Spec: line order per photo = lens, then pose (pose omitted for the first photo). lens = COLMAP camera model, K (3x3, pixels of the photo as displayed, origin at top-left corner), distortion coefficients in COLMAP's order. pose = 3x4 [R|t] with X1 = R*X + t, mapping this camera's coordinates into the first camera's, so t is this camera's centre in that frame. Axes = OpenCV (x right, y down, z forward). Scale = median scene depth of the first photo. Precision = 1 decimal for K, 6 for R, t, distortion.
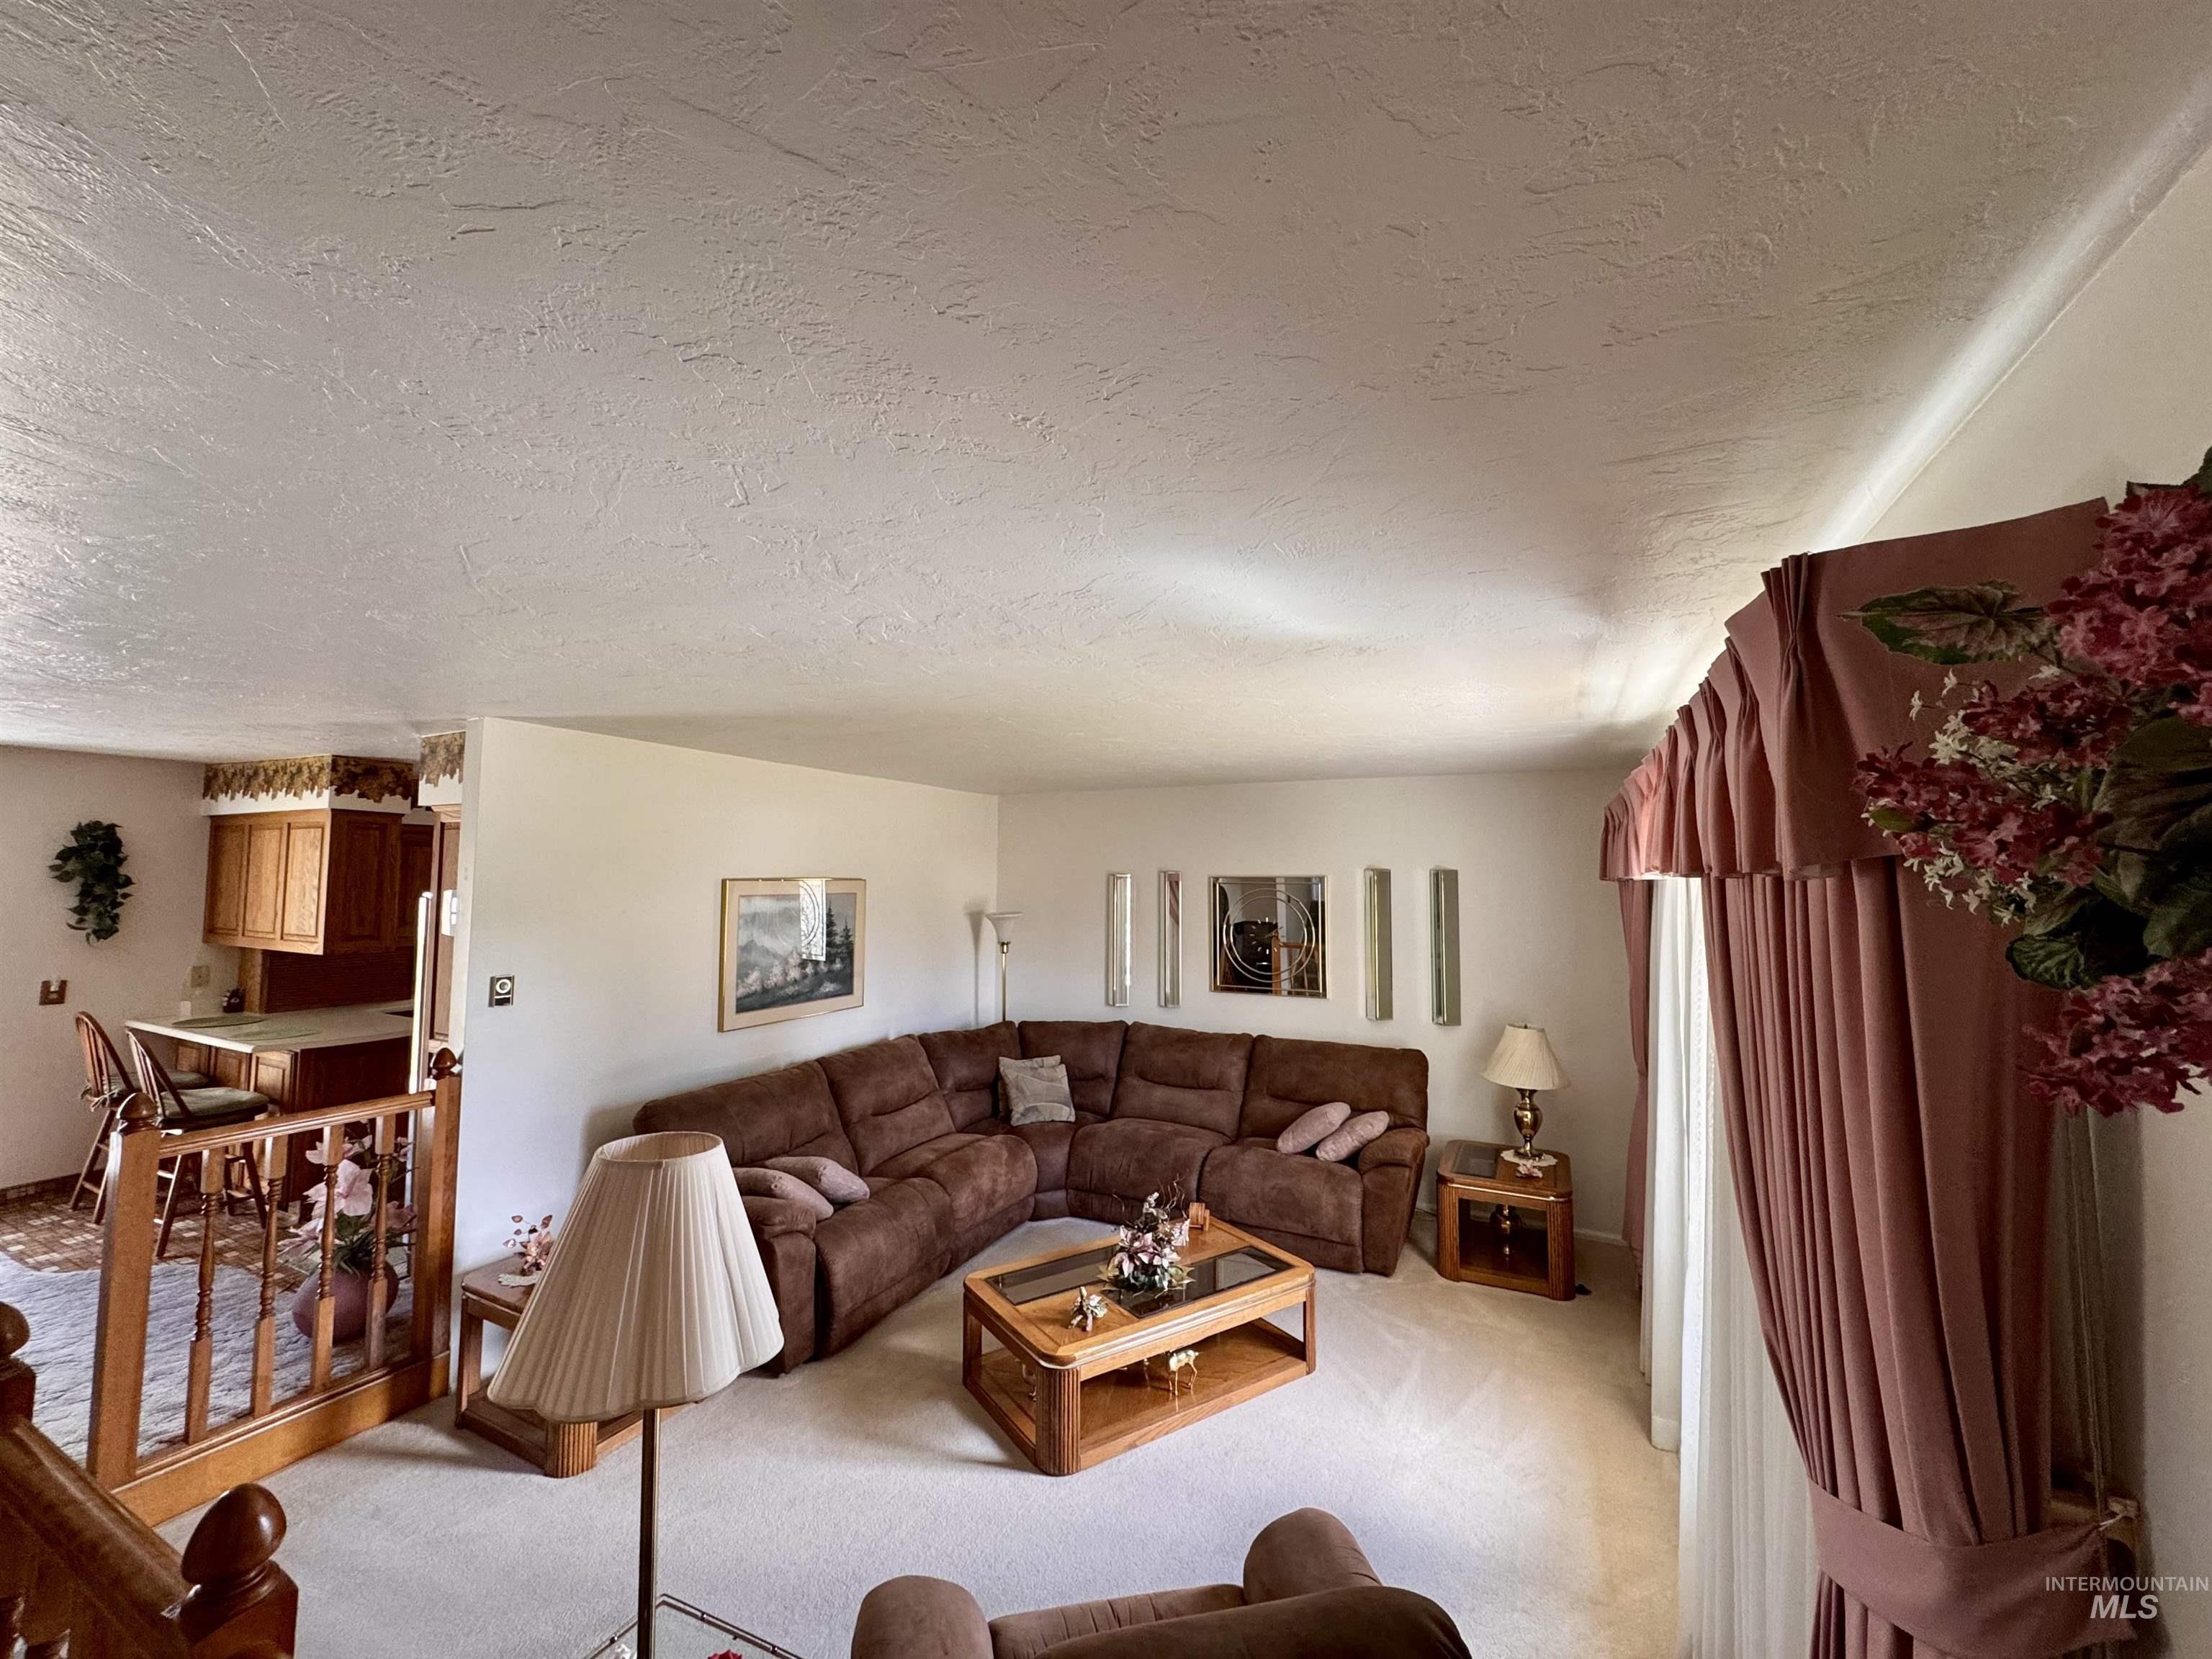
lens RADIAL K [[880.8, 0, 1103.3], [0, 880.8, 829.7], [0, 0, 1]] dist [-0.003762, 0.000637]
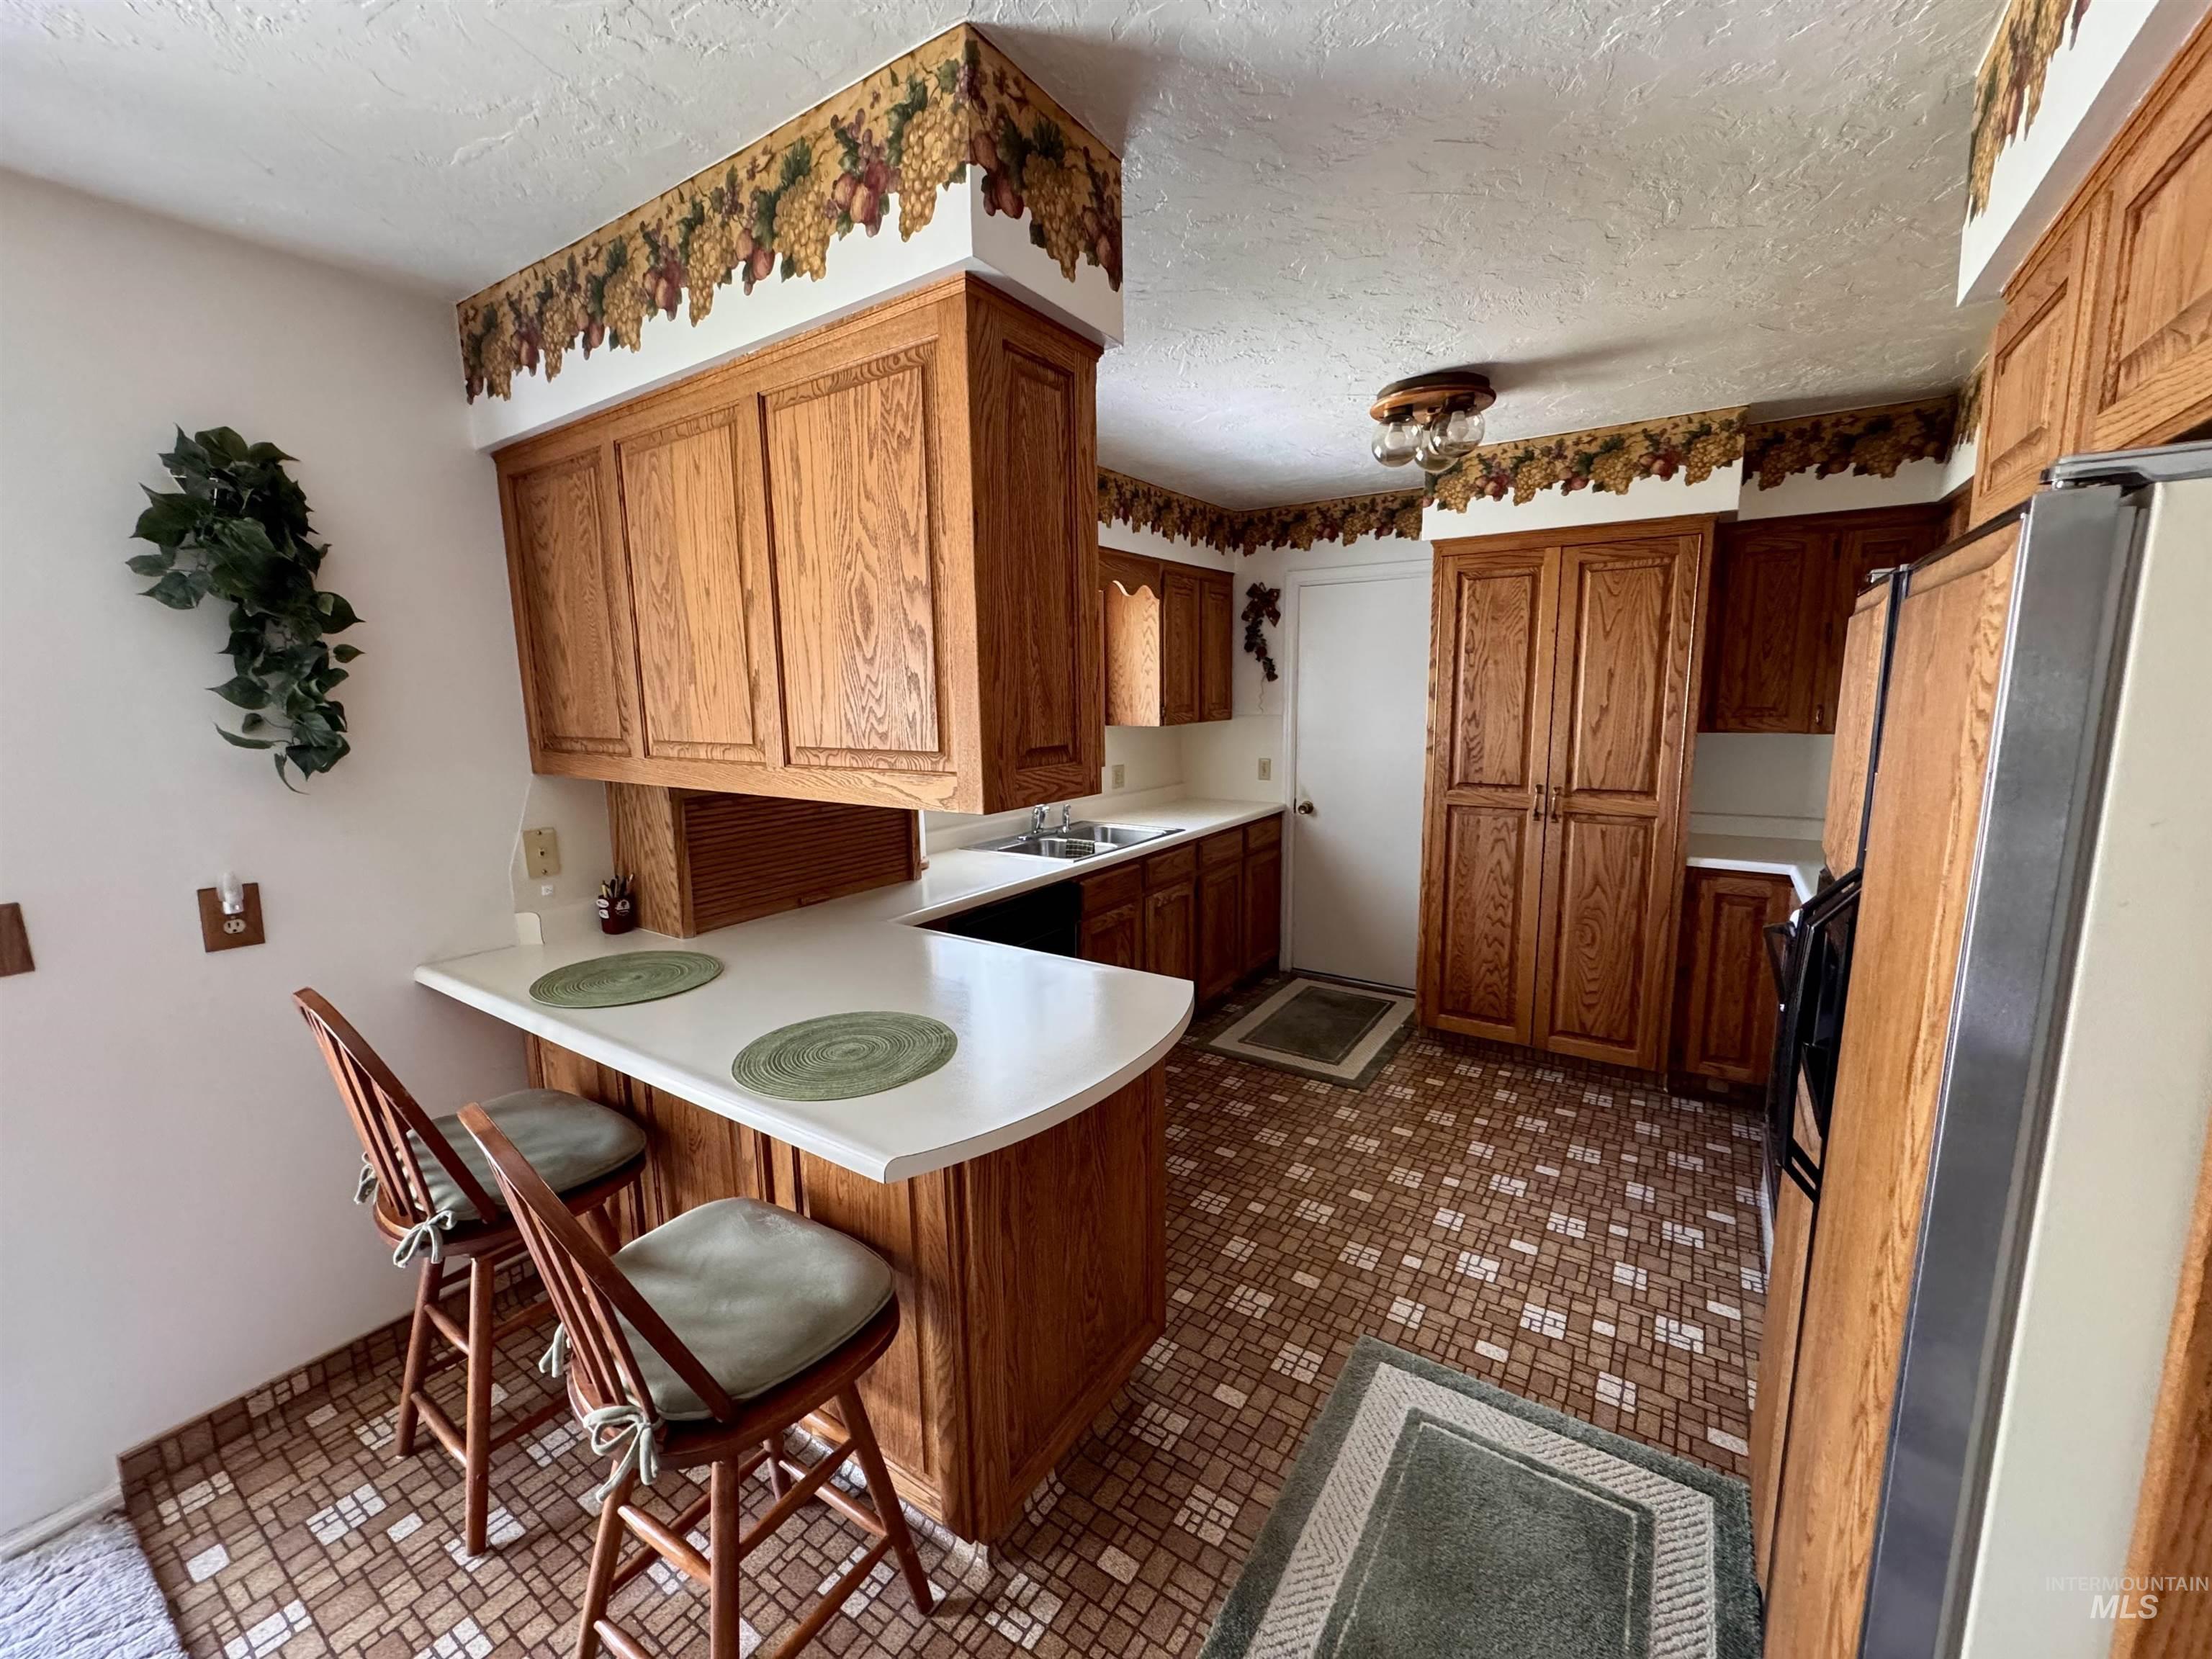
lens RADIAL K [[880.9, 0, 1104.1], [0, 880.9, 828.3], [0, 0, 1]] dist [-0.003100, 0.000337]
pose [[0.992013, -0.006439, -0.125968, -0.775656], [0.033546, 0.976197, 0.214275, 0.080869], [0.121590, -0.216790, 0.968617, 0.685616]]
